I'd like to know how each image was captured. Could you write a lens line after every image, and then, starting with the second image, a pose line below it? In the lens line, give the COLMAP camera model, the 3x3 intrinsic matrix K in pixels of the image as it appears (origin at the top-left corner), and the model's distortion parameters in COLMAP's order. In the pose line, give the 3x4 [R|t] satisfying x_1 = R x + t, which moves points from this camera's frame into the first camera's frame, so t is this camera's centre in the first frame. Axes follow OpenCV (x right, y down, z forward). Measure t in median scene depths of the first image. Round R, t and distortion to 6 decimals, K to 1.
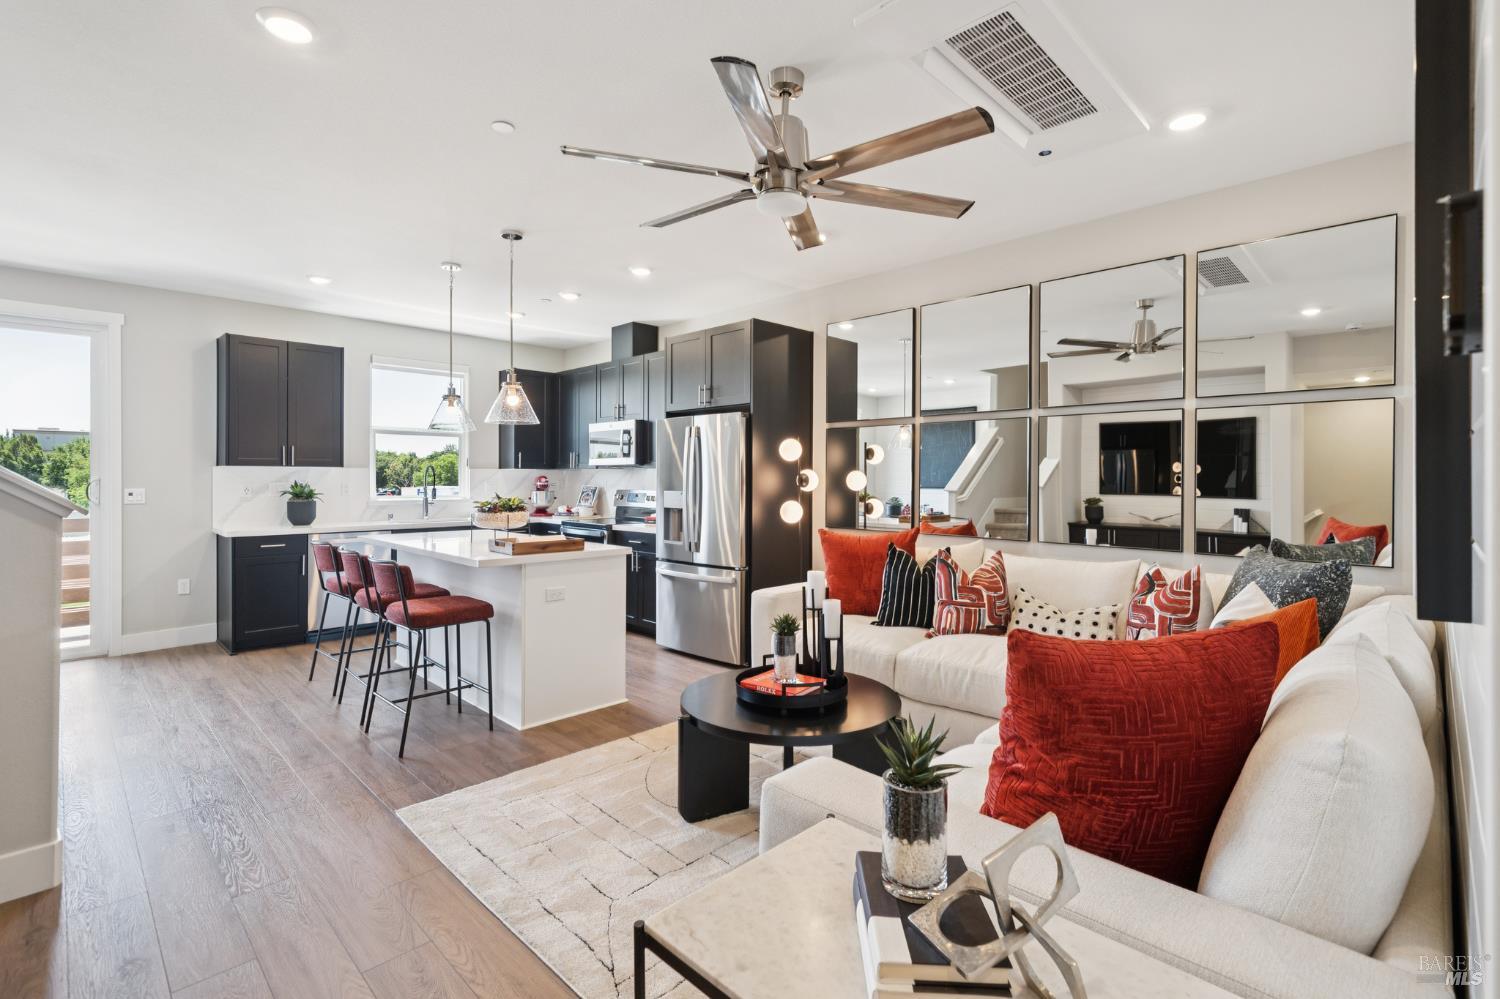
lens RADIAL K [[692.1, 0, 751.8], [0, 692.1, 491.2], [0, 0, 1]] dist [0.006005, 0.000237]
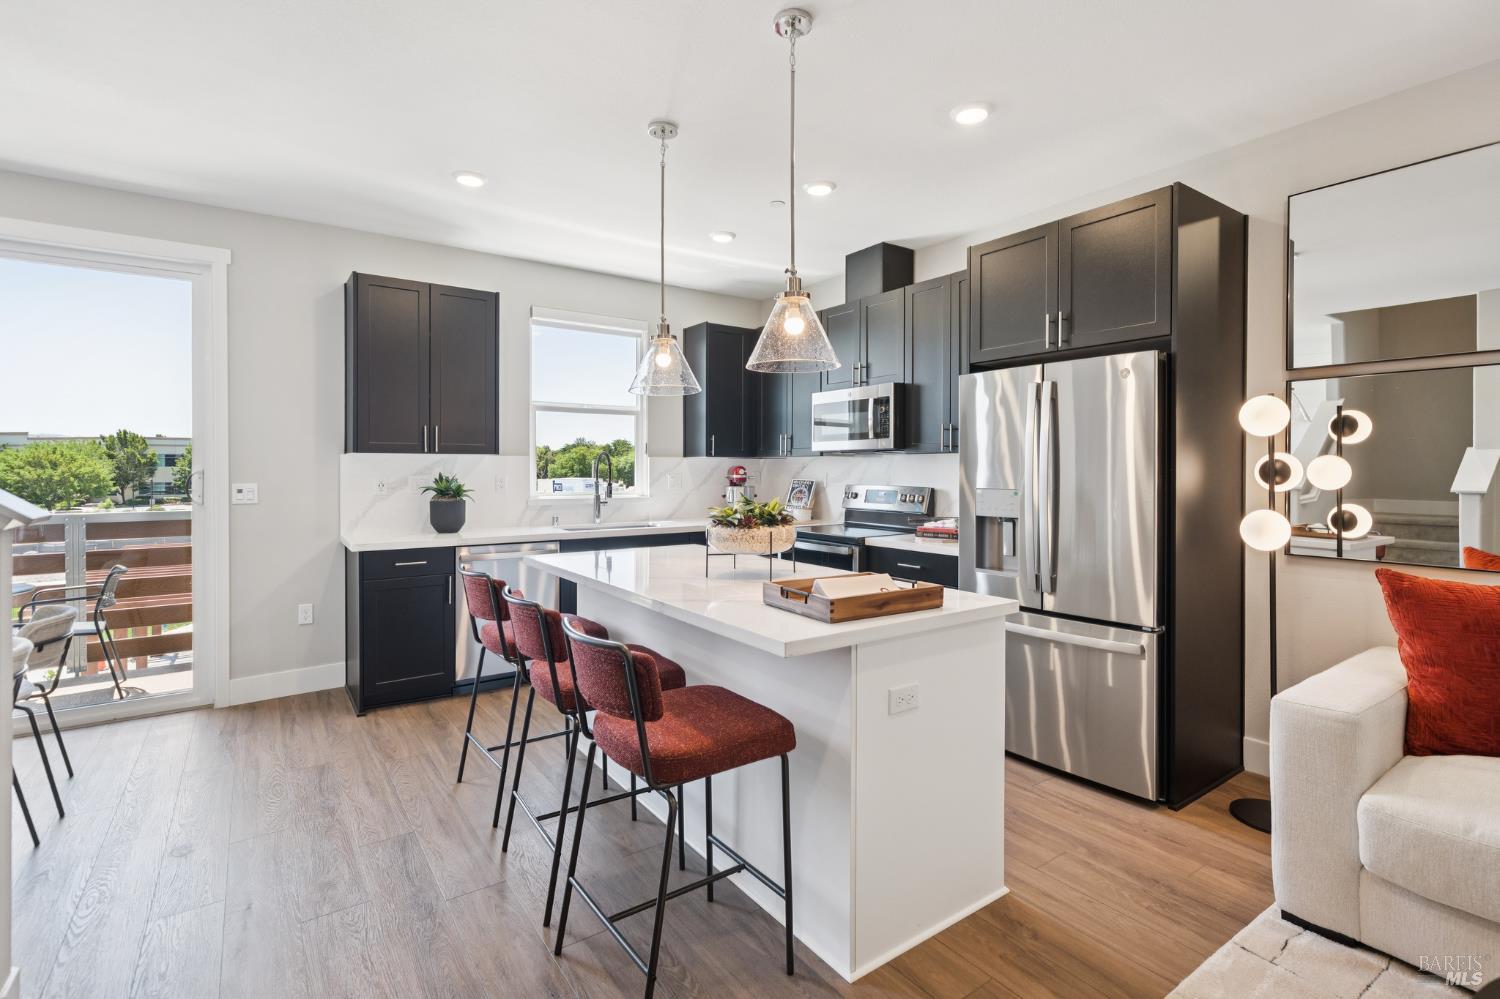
lens RADIAL K [[698.3, 0, 745.7], [0, 698.3, 487.4], [0, 0, 1]] dist [0.008283, -0.000343]
pose [[0.984640, 0.002604, -0.174580, -0.214590], [-0.001525, 0.999979, 0.006316, -0.005307], [0.174593, -0.005952, 0.984623, 0.335183]]
